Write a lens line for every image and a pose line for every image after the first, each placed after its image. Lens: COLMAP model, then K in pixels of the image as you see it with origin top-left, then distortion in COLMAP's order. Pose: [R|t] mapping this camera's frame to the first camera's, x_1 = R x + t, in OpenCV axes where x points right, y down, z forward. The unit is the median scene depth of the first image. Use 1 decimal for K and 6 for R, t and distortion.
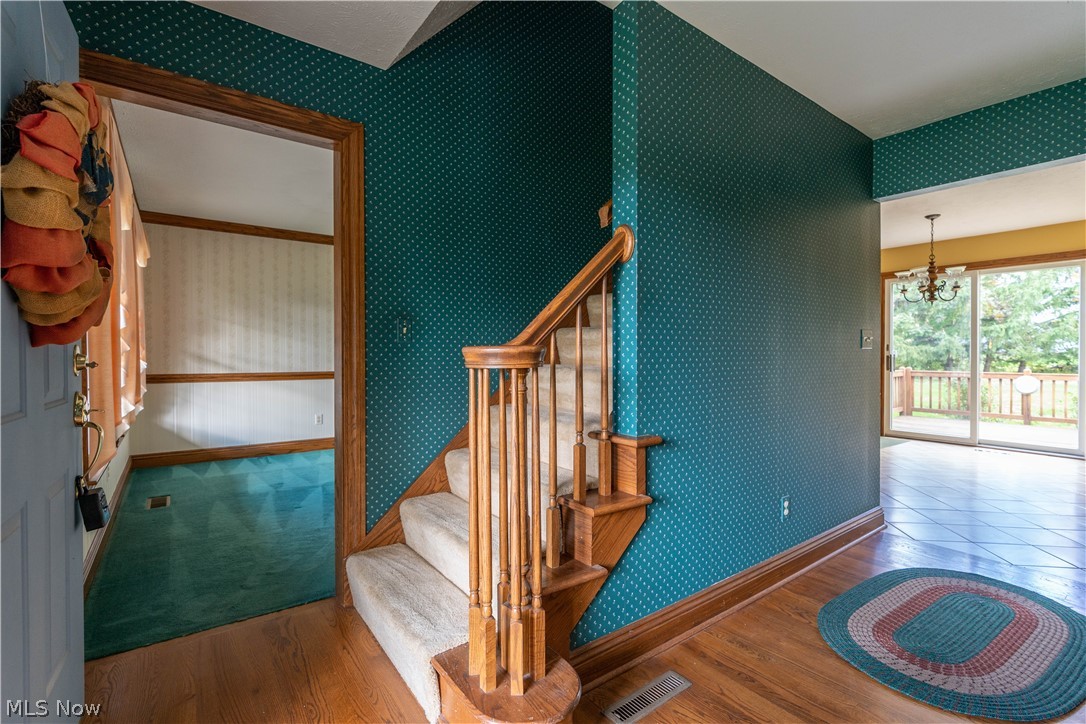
lens RADIAL K [[485.4, 0, 532.3], [0, 485.4, 357.0], [0, 0, 1]] dist [-0.001484, -0.000464]
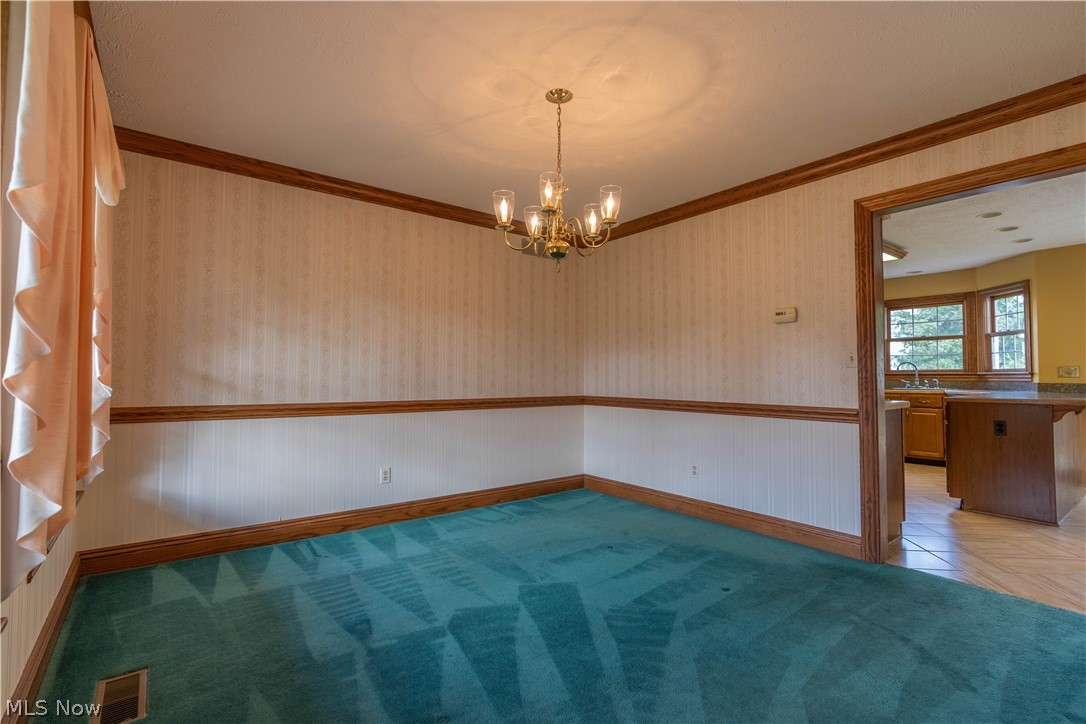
lens RADIAL K [[501.4, 0, 544.4], [0, 501.4, 360.1], [0, 0, 1]] dist [-0.001721, 0.000418]
pose [[0.999700, 0.002376, 0.024374, -0.280234], [-0.001316, 0.999057, -0.043408, 0.004750], [-0.024454, 0.043363, 0.998760, 0.367320]]
